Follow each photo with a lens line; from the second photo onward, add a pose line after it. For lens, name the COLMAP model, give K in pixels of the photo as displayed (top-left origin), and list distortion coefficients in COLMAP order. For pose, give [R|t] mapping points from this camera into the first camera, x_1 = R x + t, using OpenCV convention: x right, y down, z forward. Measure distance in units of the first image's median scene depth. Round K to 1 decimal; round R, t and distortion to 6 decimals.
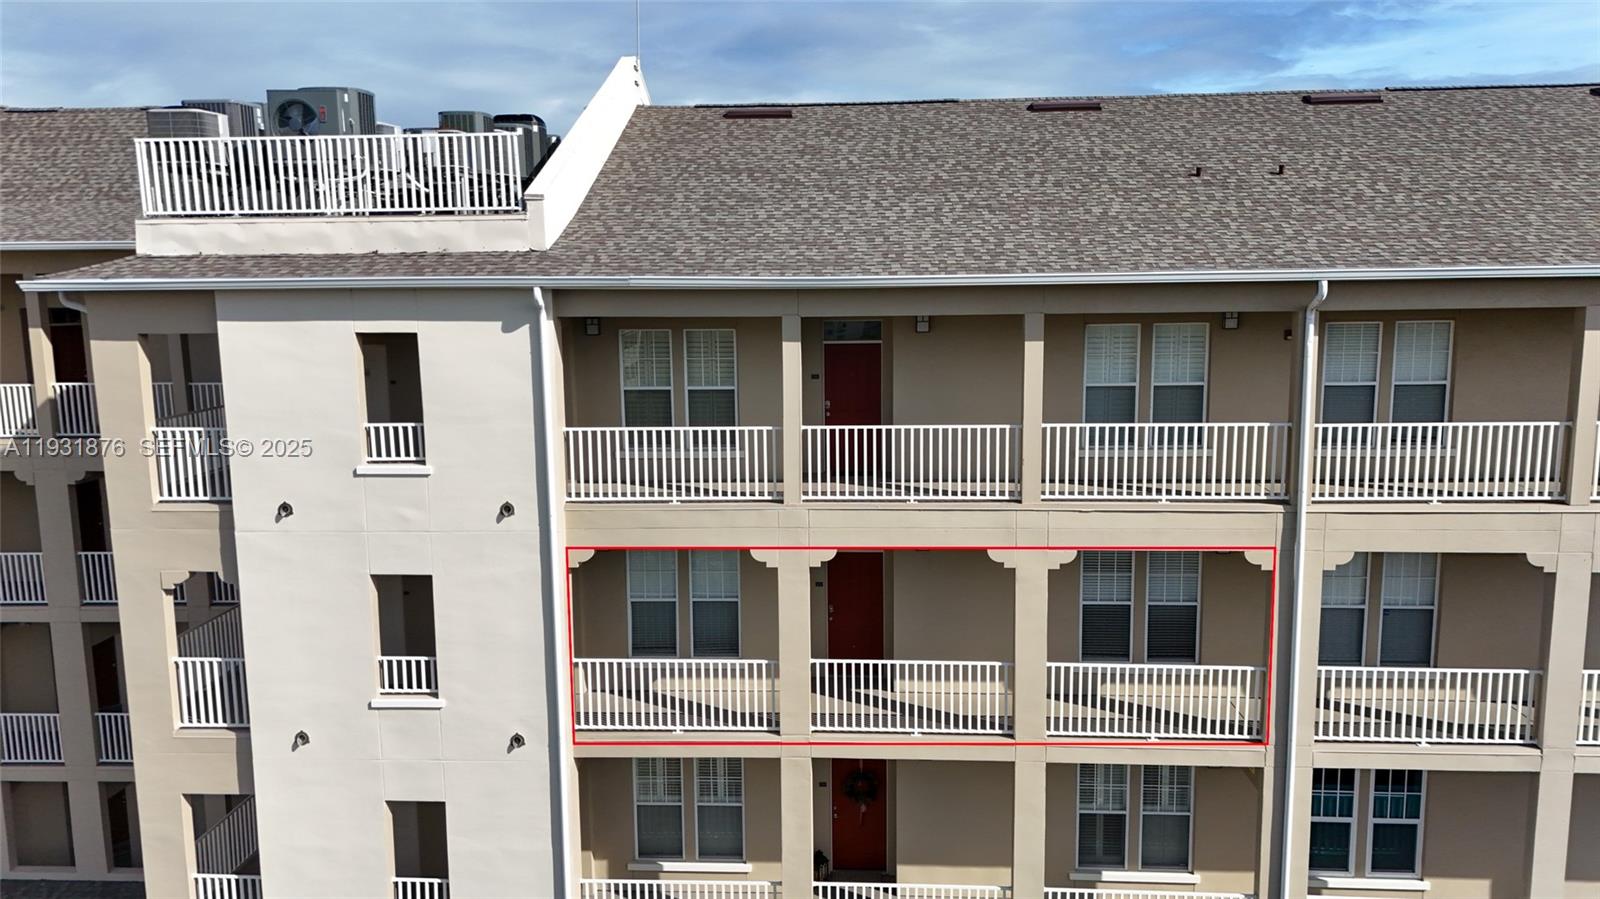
lens RADIAL K [[1175.1, 0, 800.0], [0, 1175.1, 449.5], [0, 0, 1]] dist [0.094596, -0.120420]
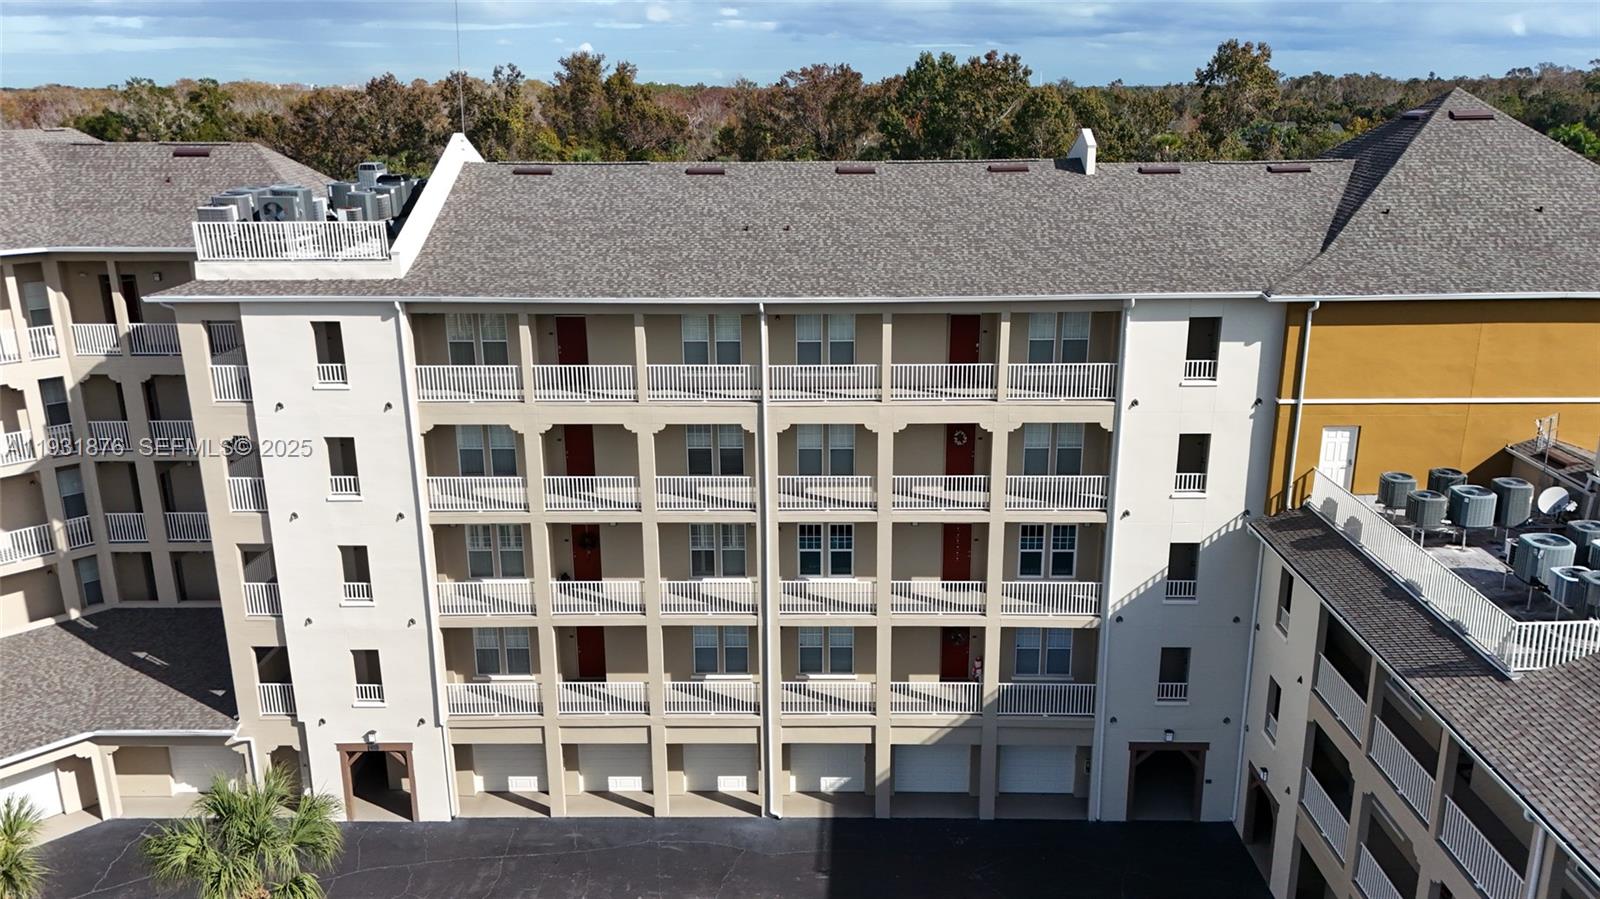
lens RADIAL K [[1182.7, 0, 838.0], [0, 1182.7, 450.8], [0, 0, 1]] dist [-0.000687, -0.009407]
pose [[0.997247, -0.008259, 0.073693, 0.365986], [-0.002192, 0.990061, 0.140620, -0.156983], [-0.074122, -0.140395, 0.987317, -1.062214]]
